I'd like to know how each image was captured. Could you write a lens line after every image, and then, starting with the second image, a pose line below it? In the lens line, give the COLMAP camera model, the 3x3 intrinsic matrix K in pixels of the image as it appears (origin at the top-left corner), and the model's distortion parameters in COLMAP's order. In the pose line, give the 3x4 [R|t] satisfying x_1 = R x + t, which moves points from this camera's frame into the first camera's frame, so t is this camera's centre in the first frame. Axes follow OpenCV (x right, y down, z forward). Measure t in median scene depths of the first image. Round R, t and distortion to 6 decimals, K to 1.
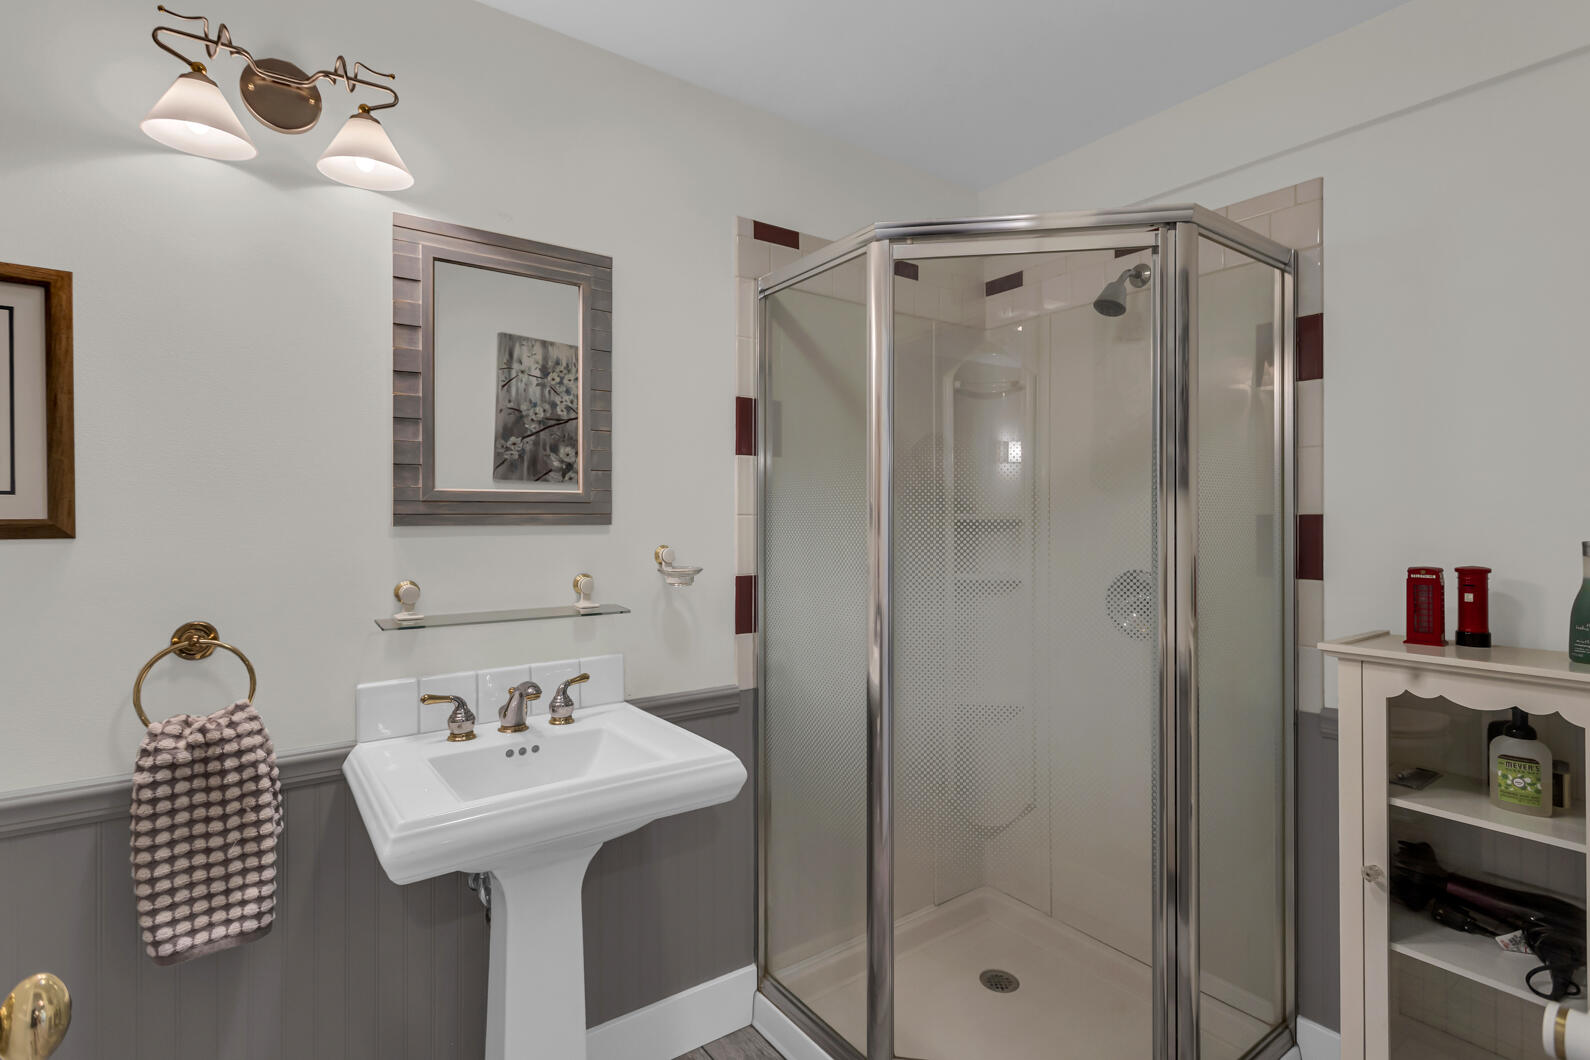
lens RADIAL K [[783.0, 0, 797.3], [0, 783.0, 518.1], [0, 0, 1]] dist [-0.002728, 0.007180]
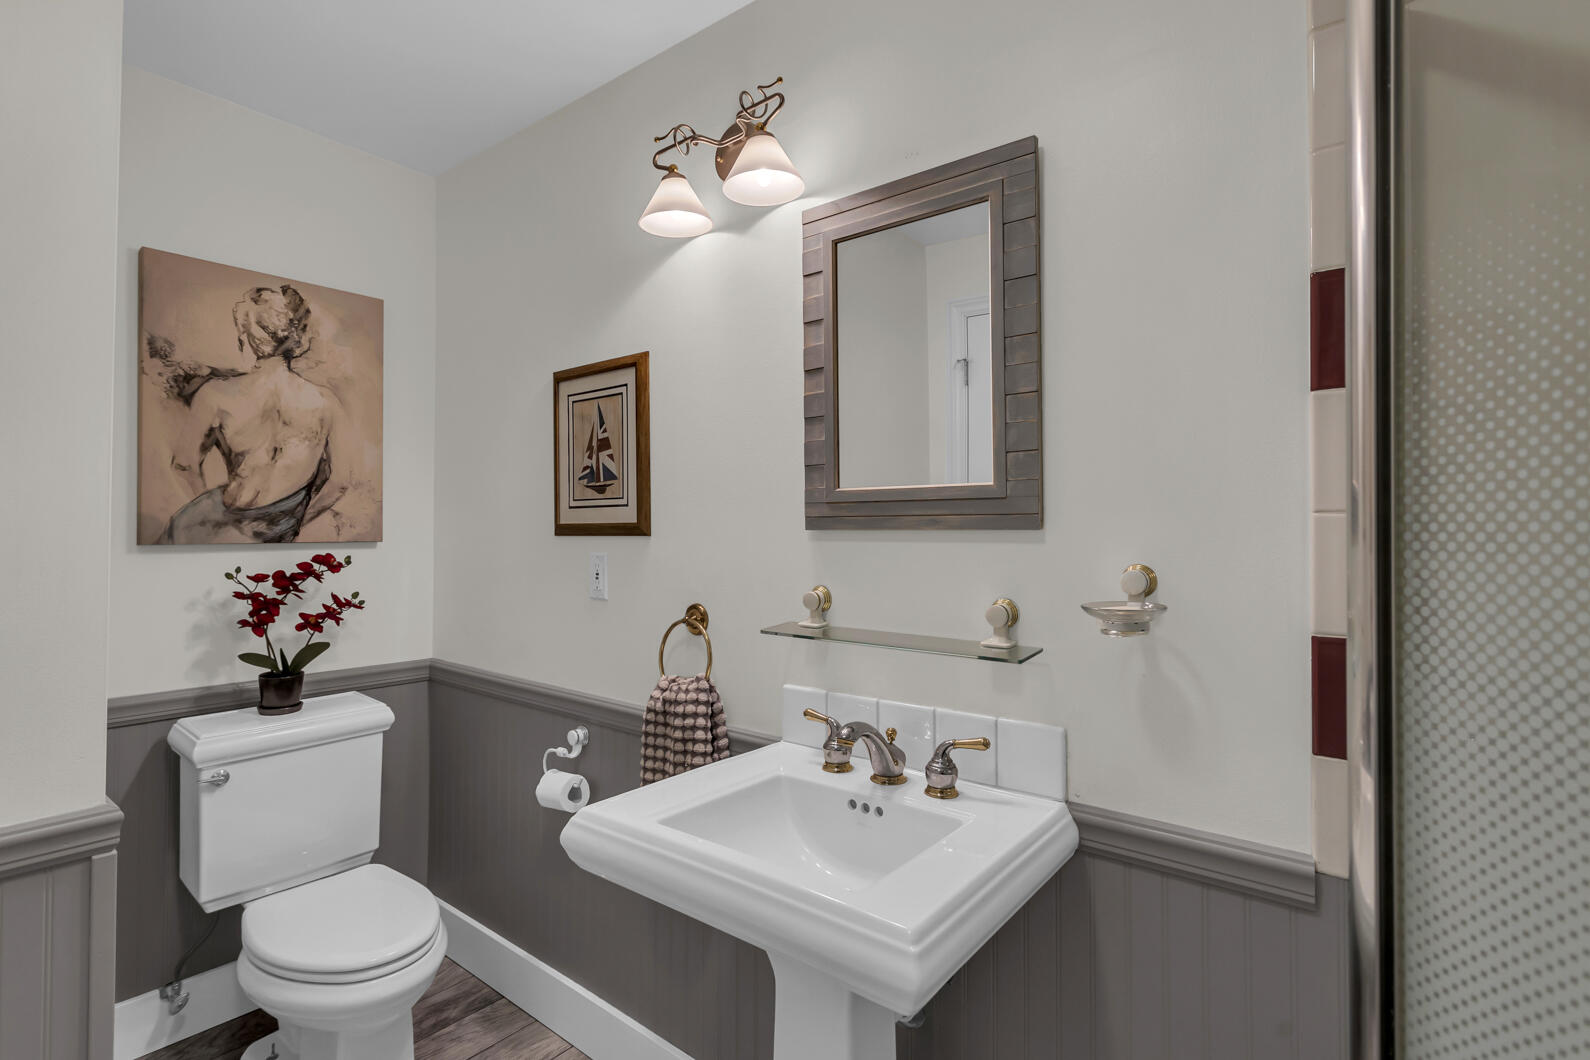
lens RADIAL K [[783.0, 0, 797.3], [0, 783.0, 518.1], [0, 0, 1]] dist [-0.002728, 0.007180]
pose [[0.237997, -0.010296, -0.971211, 0.430614], [-0.000640, 0.999942, -0.010757, 0.006802], [0.971266, 0.003182, 0.237976, 0.751643]]
